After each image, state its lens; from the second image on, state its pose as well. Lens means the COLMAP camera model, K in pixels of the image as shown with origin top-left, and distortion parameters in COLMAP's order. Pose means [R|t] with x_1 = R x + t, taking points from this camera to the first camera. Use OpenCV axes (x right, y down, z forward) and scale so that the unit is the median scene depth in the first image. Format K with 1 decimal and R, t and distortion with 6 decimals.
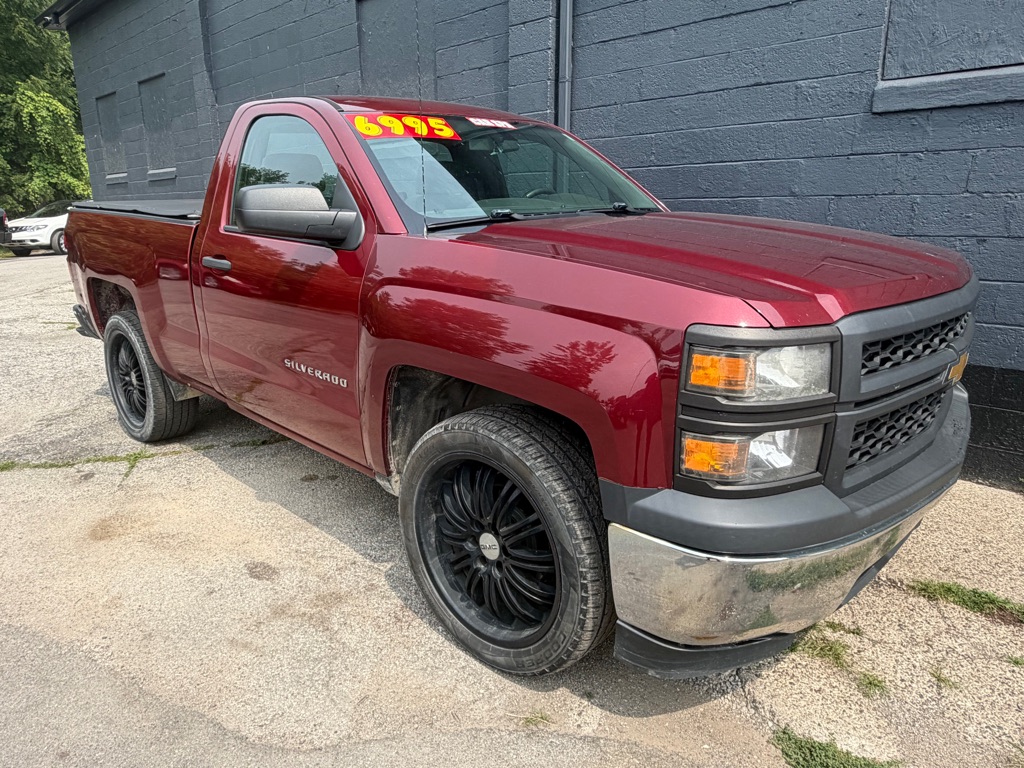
lens RADIAL K [[671.0, 0, 506.3], [0, 671.0, 382.4], [0, 0, 1]] dist [-0.001148, 0.001523]
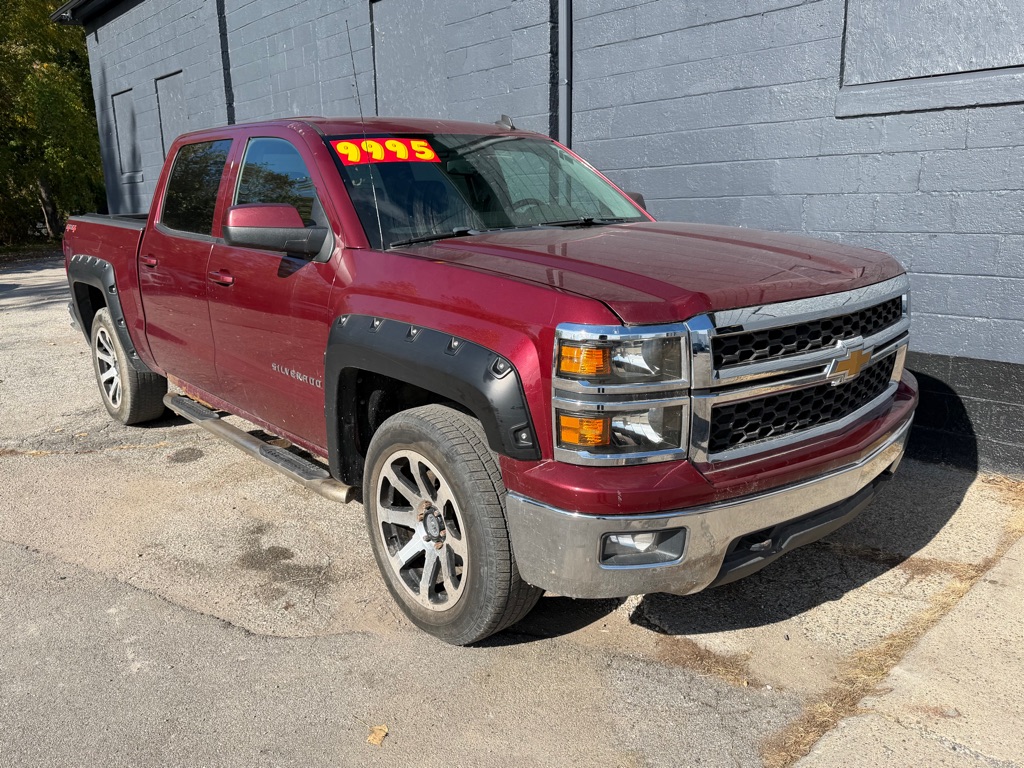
lens RADIAL K [[762.8, 0, 527.8], [0, 762.8, 385.8], [0, 0, 1]] dist [0.036149, -0.056935]
pose [[0.998901, -0.004790, -0.046617, 0.104024], [0.004183, 0.999905, -0.013097, 0.032957], [0.046675, 0.012887, 0.998827, -0.204058]]
